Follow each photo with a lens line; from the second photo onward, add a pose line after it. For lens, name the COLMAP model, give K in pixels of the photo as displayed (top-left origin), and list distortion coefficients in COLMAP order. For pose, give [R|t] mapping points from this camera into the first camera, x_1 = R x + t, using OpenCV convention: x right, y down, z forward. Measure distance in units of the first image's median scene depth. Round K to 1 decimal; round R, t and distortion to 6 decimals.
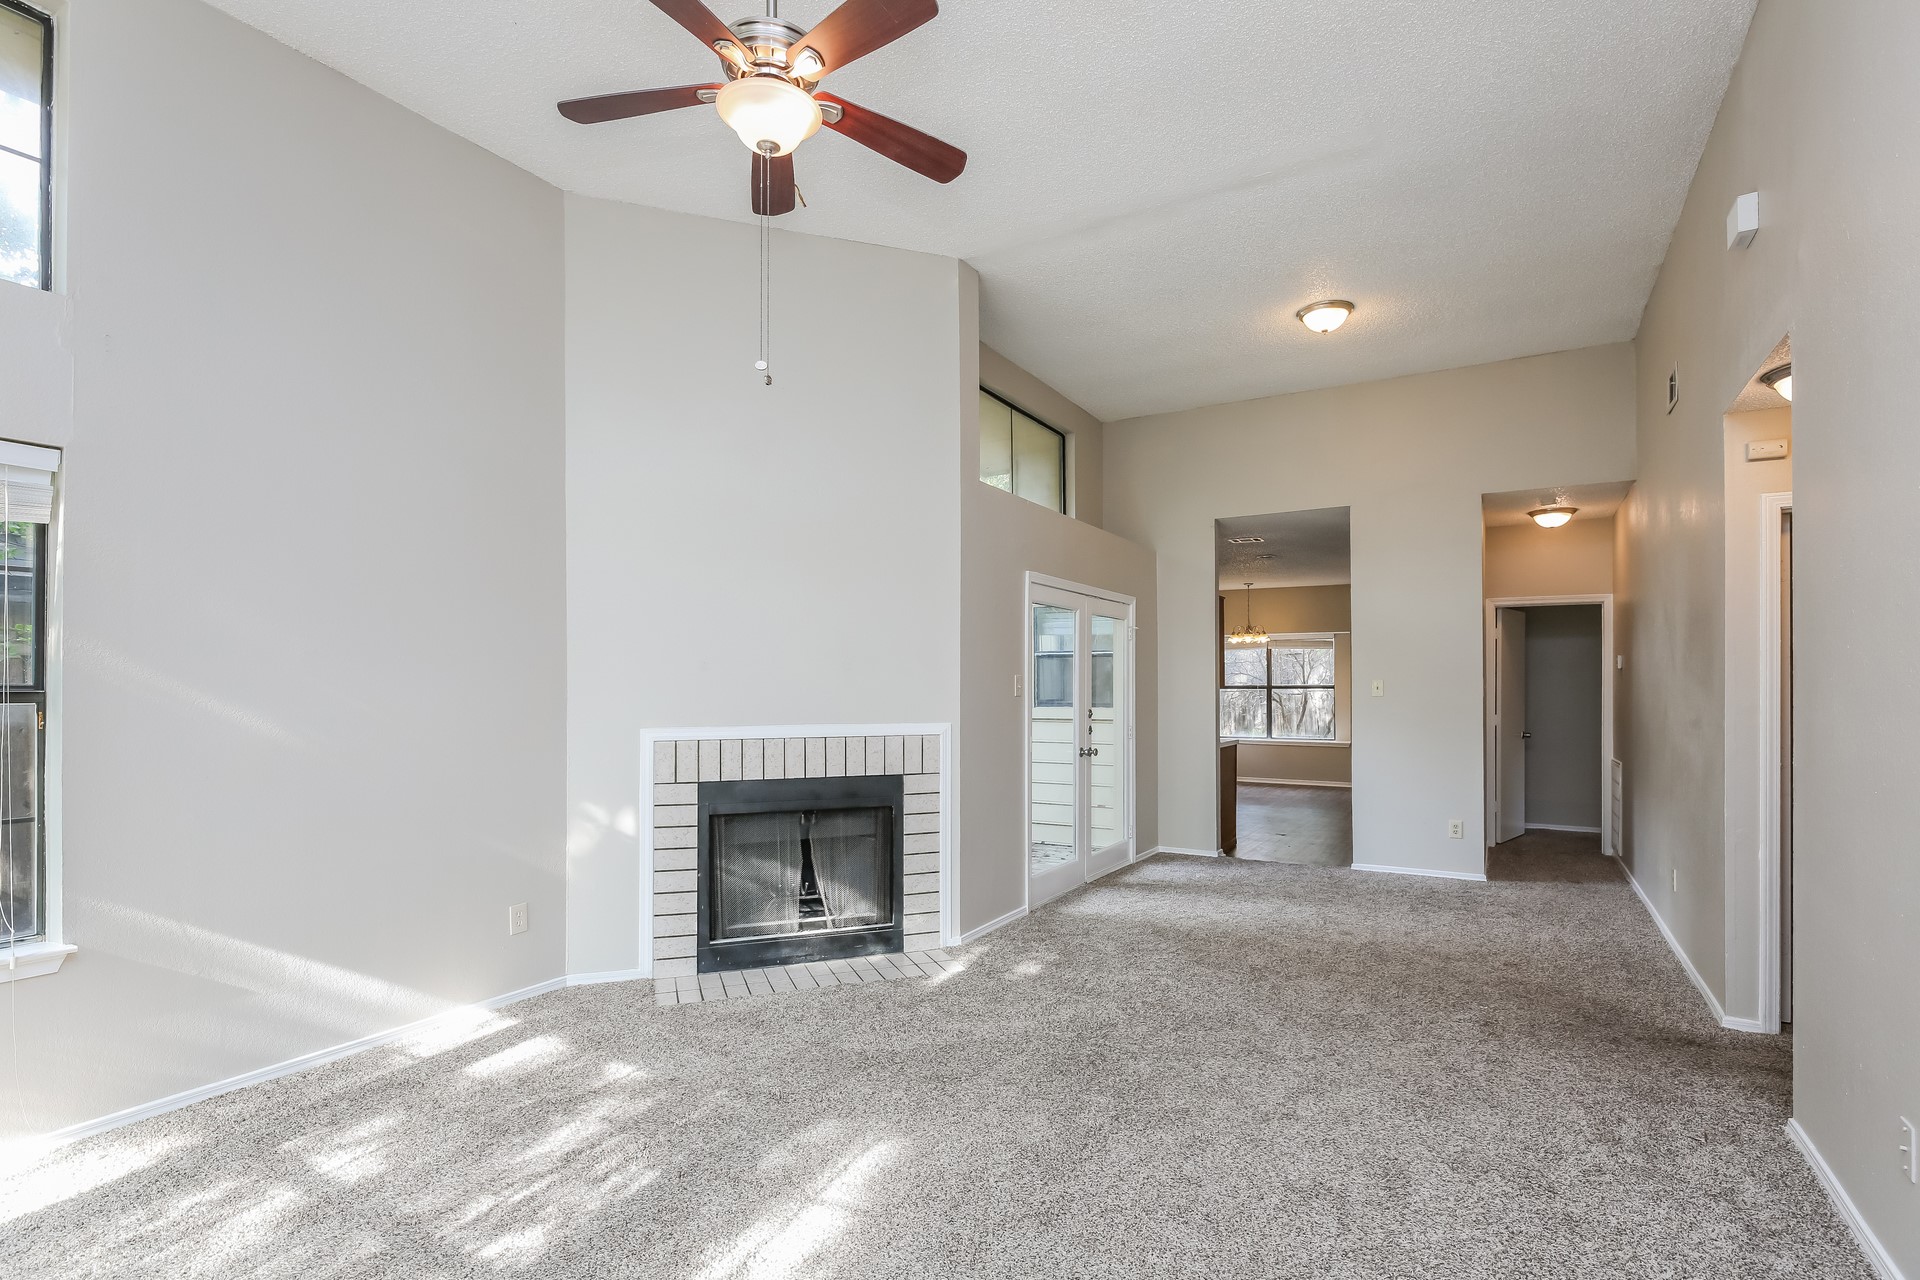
lens RADIAL K [[941.4, 0, 953.1], [0, 941.4, 670.9], [0, 0, 1]] dist [-0.013691, -0.001823]
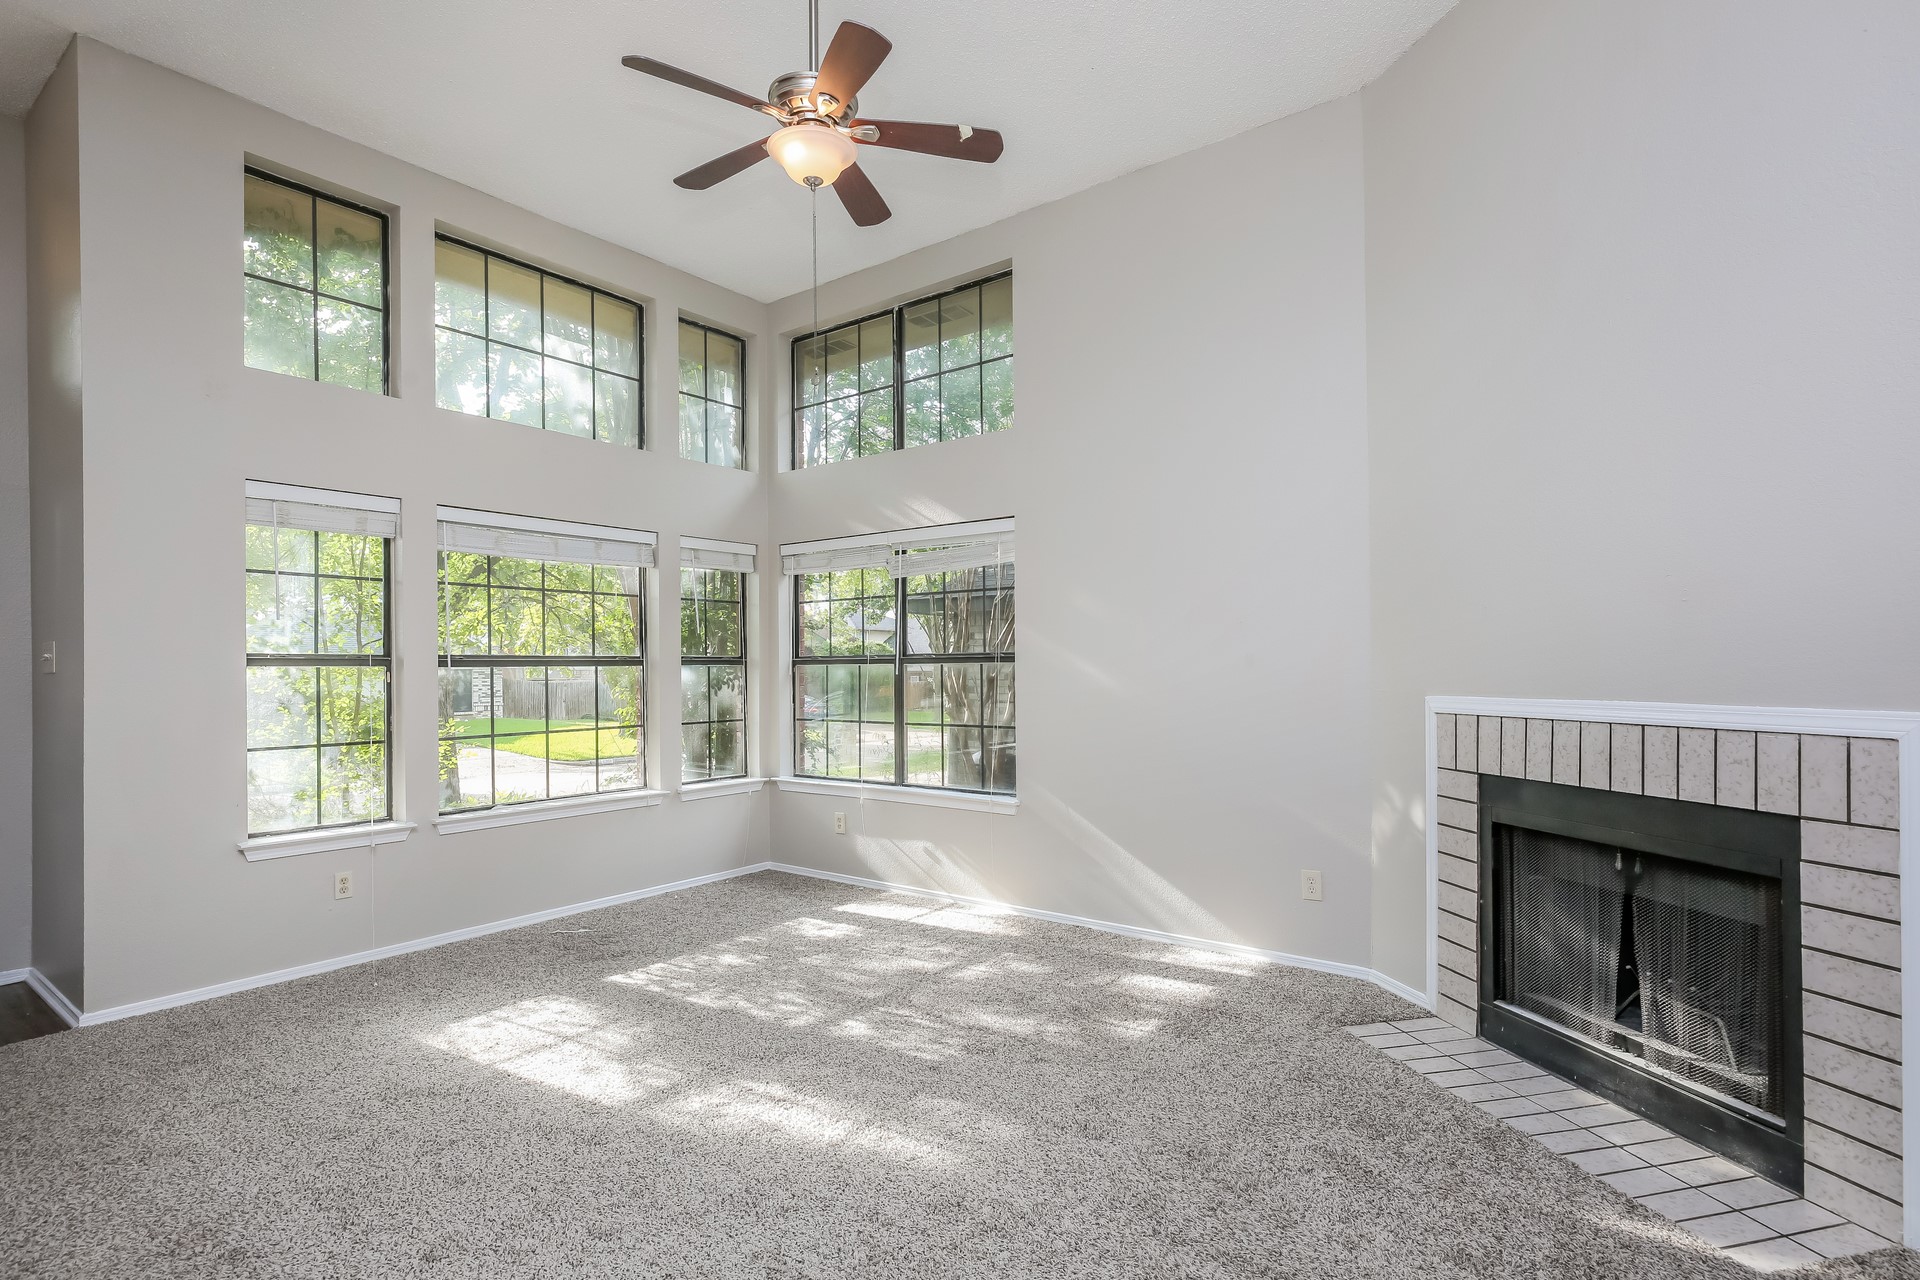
lens RADIAL K [[923.1, 0, 964.8], [0, 923.1, 664.7], [0, 0, 1]] dist [-0.001413, -0.000979]
pose [[-0.117733, -0.004605, -0.993035, 0.511157], [0.022144, 0.999728, -0.007261, 0.032760], [0.992798, -0.022844, -0.117599, 0.731061]]
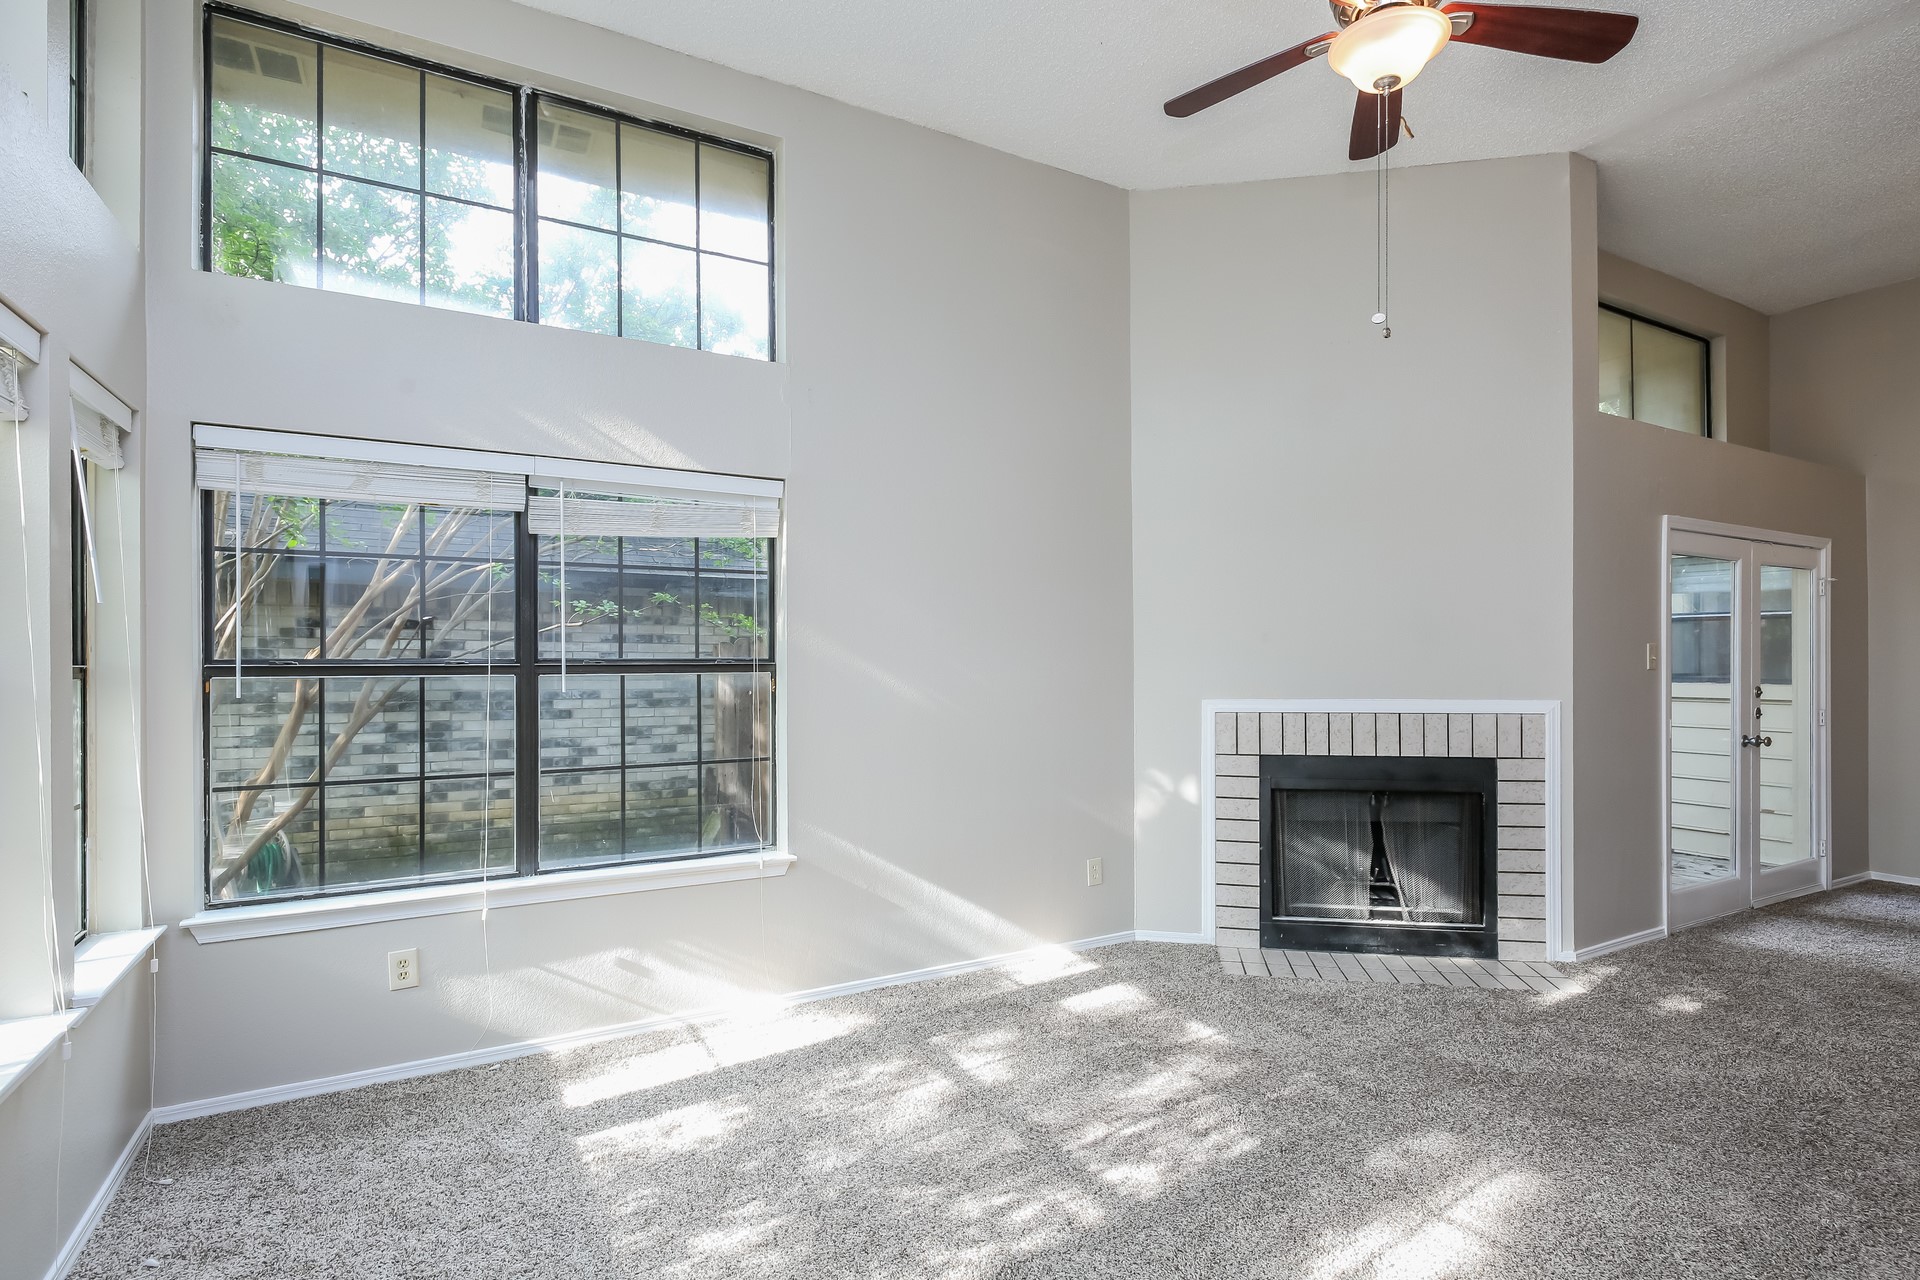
lens RADIAL K [[934.6, 0, 938.2], [0, 934.6, 650.5], [0, 0, 1]] dist [-0.000881, -0.002159]
pose [[0.856141, -0.006638, -0.516700, -0.054228], [0.010912, 0.999927, 0.005235, -0.000596], [0.516627, -0.010120, 0.856151, -0.019824]]
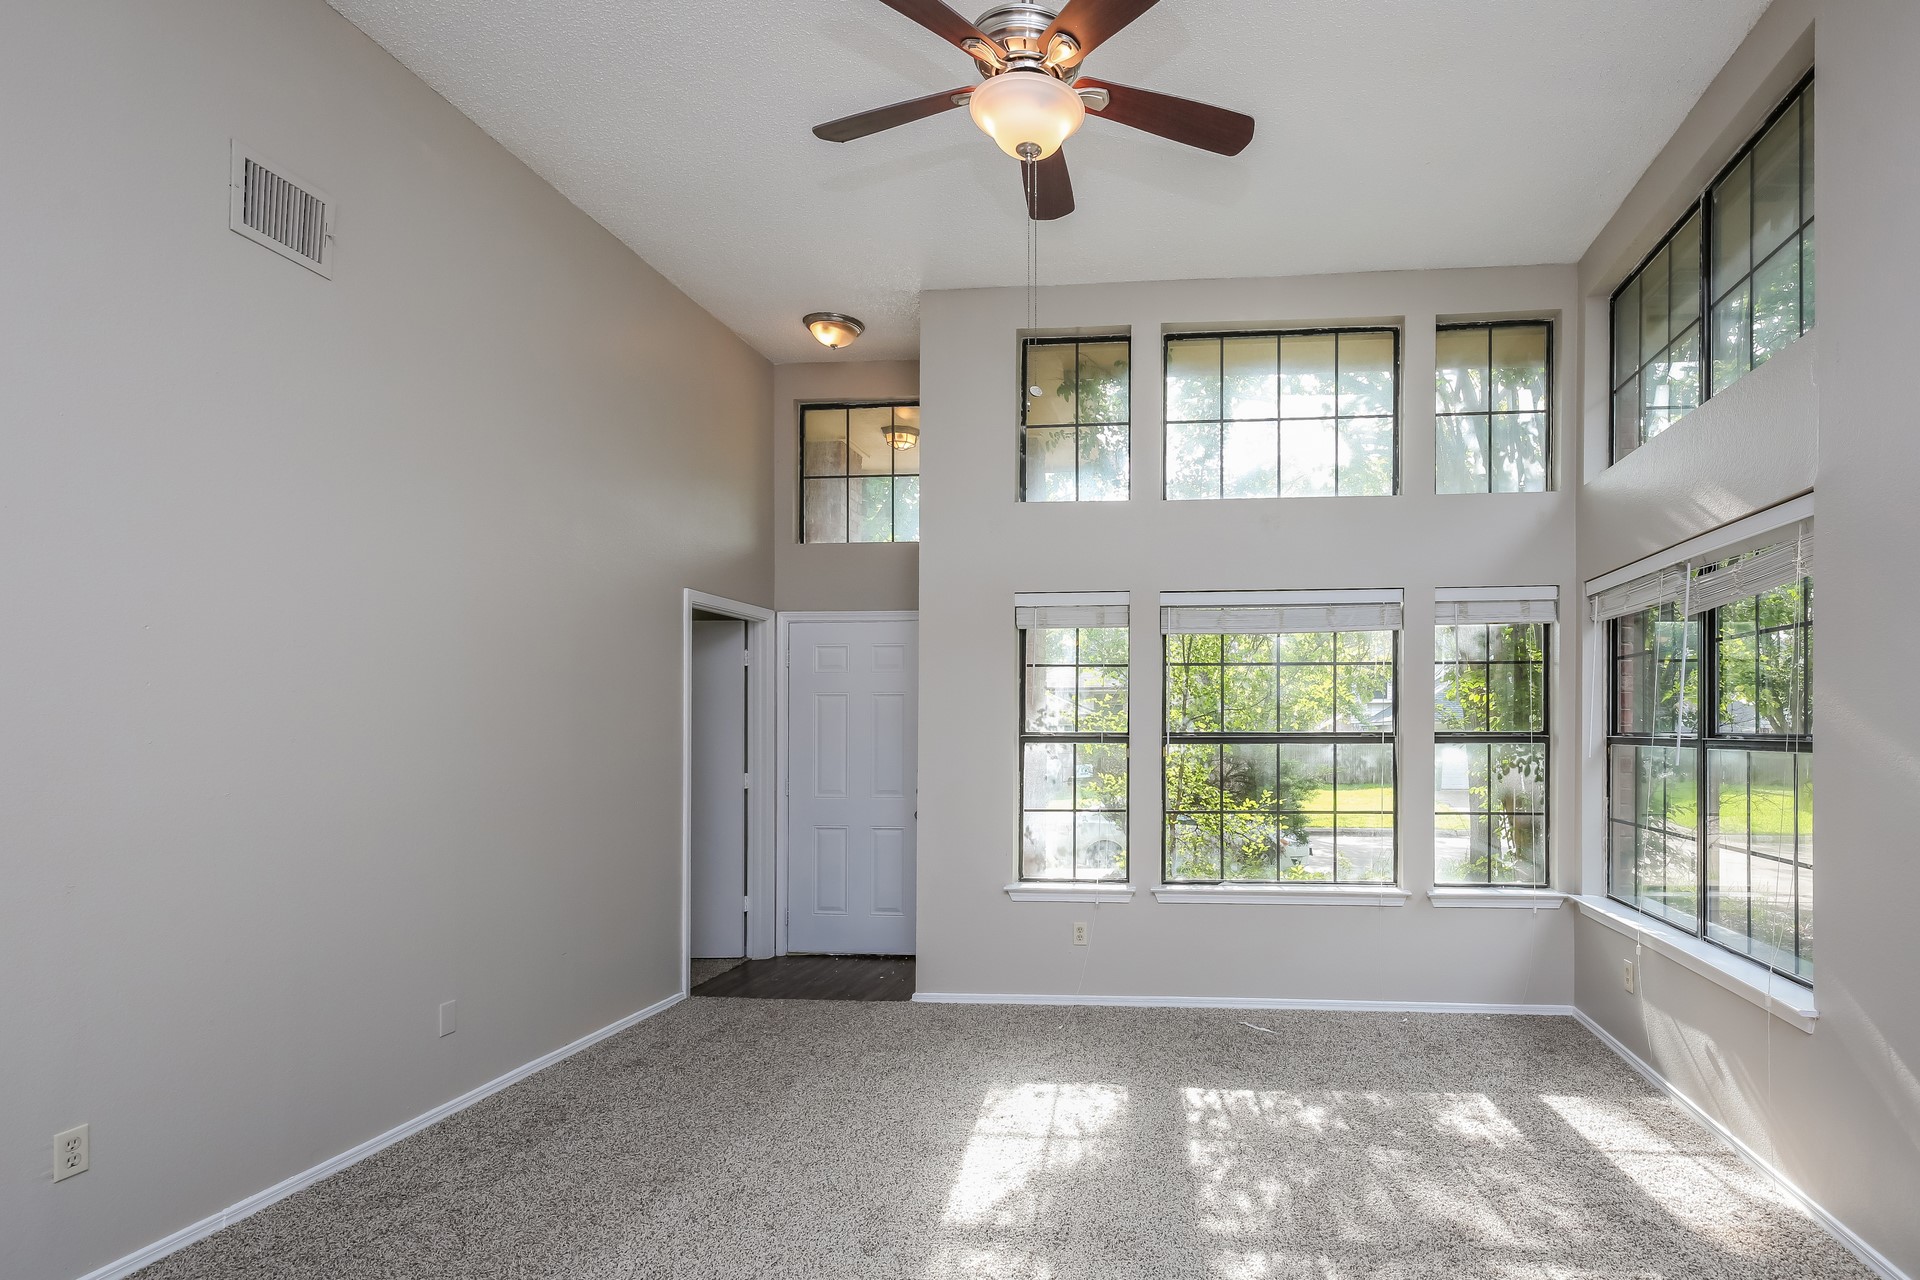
lens RADIAL K [[949.2, 0, 1152.3], [0, 949.2, 721.5], [0, 0, 1]] dist [-0.000354, -0.000600]
pose [[-0.900214, -0.005825, -0.435408, 0.048623], [0.005695, 0.999668, -0.025148, 0.015621], [0.435410, -0.025118, -0.899882, 1.040022]]
